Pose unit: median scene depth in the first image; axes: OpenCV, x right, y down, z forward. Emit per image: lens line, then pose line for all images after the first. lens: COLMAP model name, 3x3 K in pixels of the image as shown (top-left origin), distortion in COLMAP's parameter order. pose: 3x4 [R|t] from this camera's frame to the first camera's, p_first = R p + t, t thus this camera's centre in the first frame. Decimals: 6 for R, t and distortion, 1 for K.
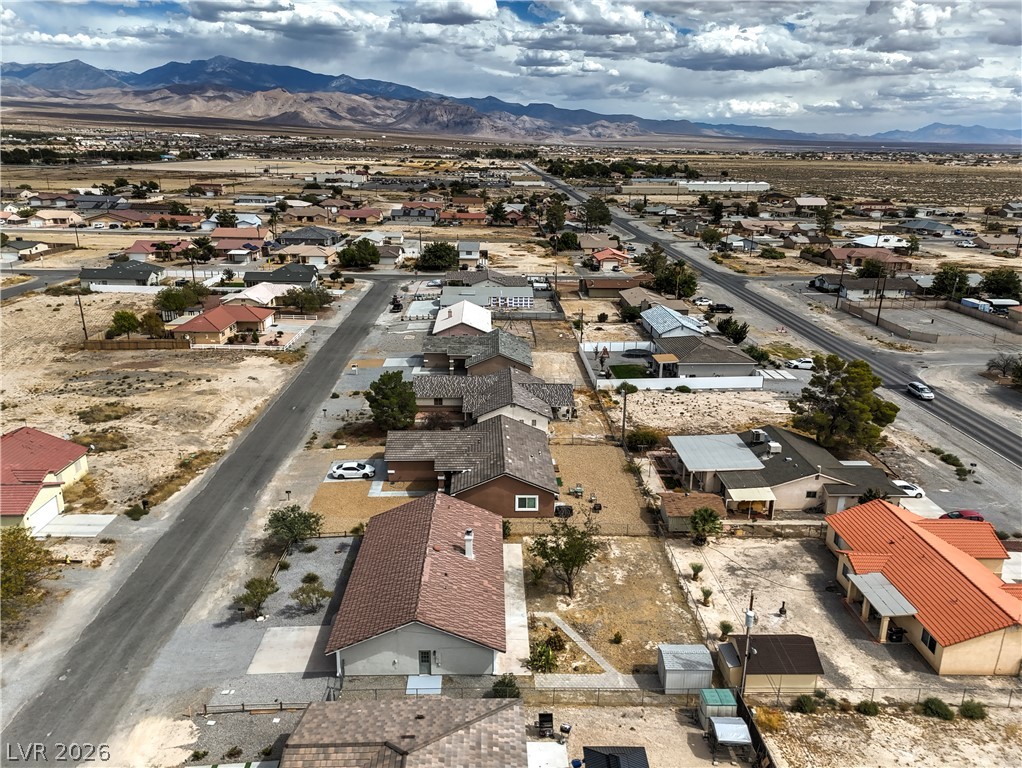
lens RADIAL K [[743.7, 0, 511.0], [0, 743.7, 384.0], [0, 0, 1]] dist [0.088776, -0.053940]
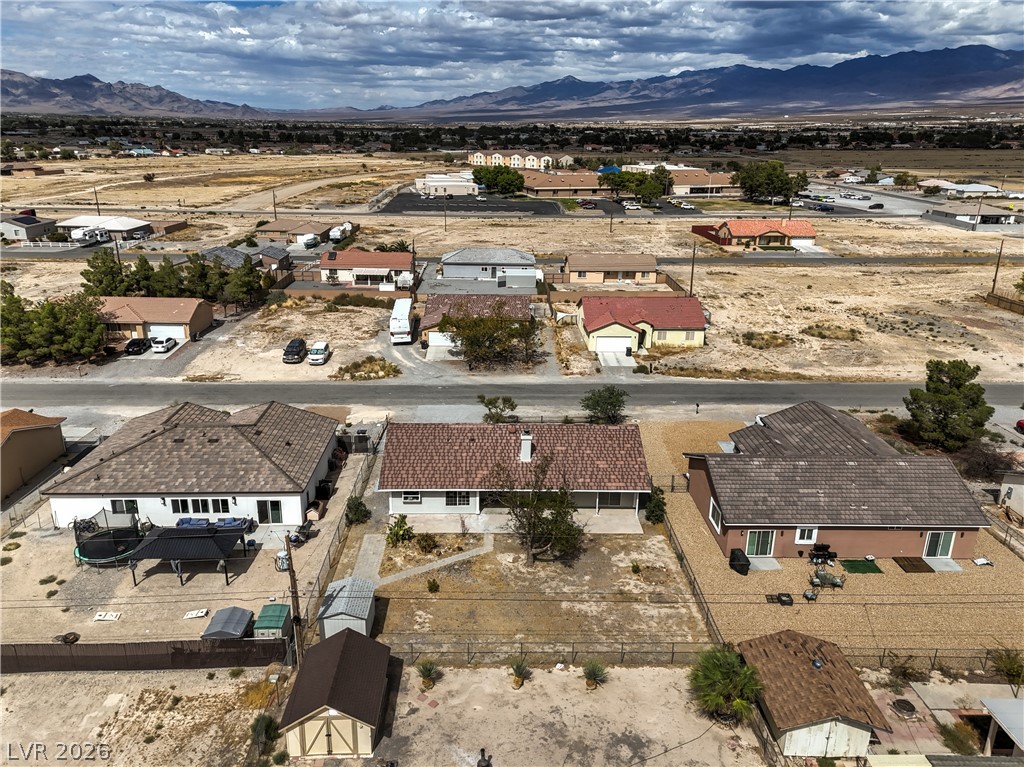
lens RADIAL K [[734.7, 0, 512.2], [0, 734.7, 395.4], [0, 0, 1]] dist [0.087465, -0.055905]
pose [[-0.003395, 0.329713, -0.944075, 0.345072], [-0.310148, 0.897179, 0.314450, -0.053534], [0.950682, 0.293871, 0.099214, 0.389232]]
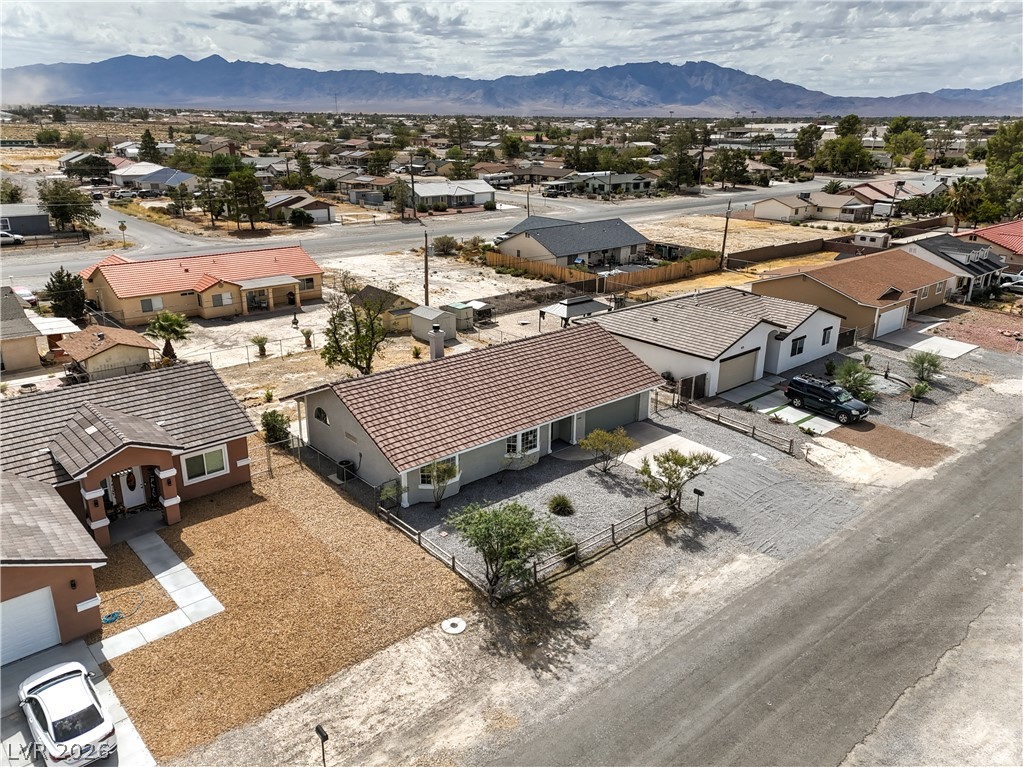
lens RADIAL K [[764.1, 0, 511.5], [0, 764.1, 383.5], [0, 0, 1]] dist [0.089283, -0.050418]
pose [[-0.638040, -0.276025, 0.718829, -0.295410], [0.208588, 0.836677, 0.506422, -0.055724], [-0.741213, 0.473056, -0.476258, 0.589524]]
